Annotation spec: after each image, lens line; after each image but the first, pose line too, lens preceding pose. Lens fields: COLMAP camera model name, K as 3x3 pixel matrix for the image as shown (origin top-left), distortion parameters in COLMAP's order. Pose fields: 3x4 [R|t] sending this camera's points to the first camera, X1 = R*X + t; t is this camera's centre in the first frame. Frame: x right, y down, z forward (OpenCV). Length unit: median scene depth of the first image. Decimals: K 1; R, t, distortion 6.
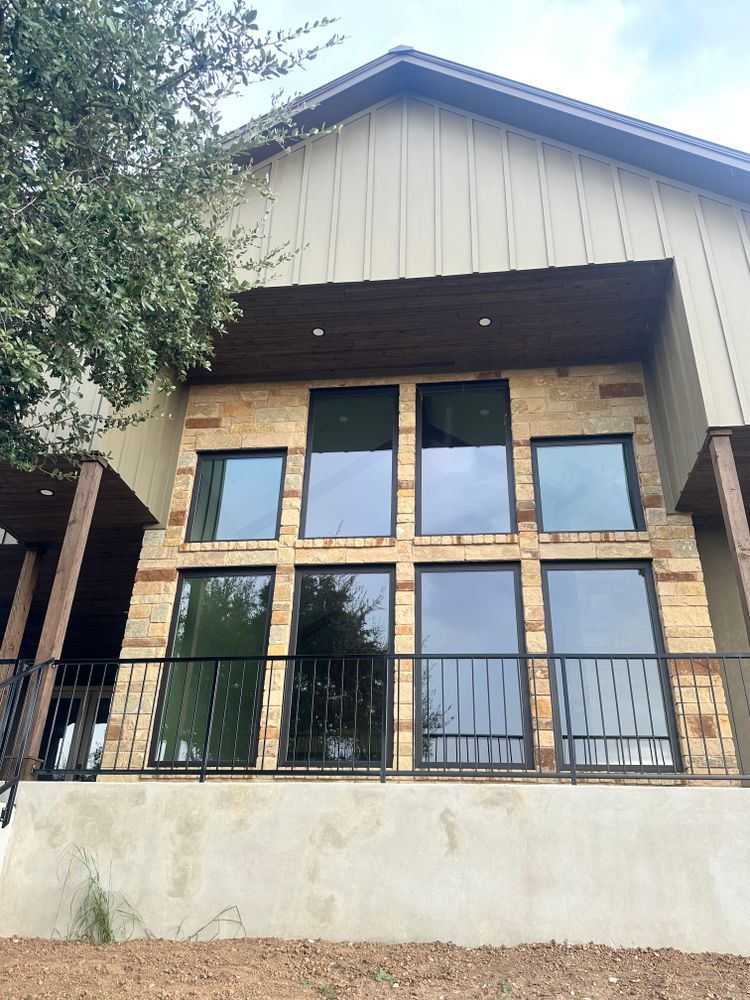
lens RADIAL K [[763.3, 0, 375.0], [0, 763.3, 500.0], [0, 0, 1]] dist [0.115725, -0.167701]
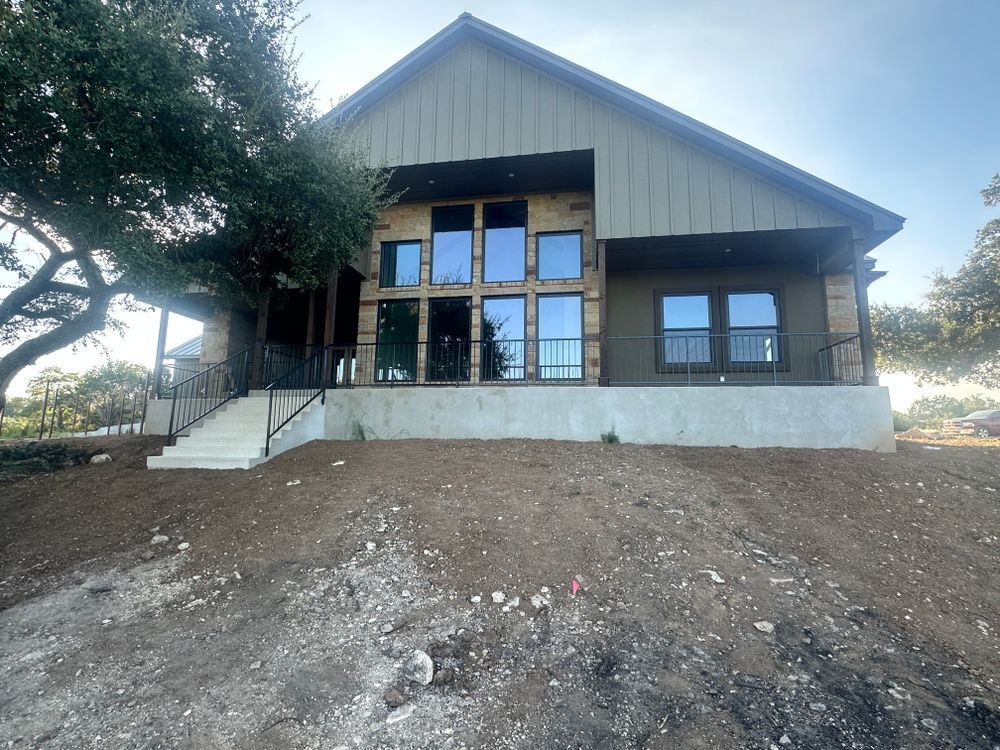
lens RADIAL K [[486.6, 0, 500.0], [0, 486.6, 375.0], [0, 0, 1]] dist [-0.007605, -0.000323]
pose [[0.998649, -0.021327, -0.047388, 0.169767], [0.035618, 0.944927, 0.325338, -0.158015], [0.037840, -0.326586, 0.944410, -0.410694]]
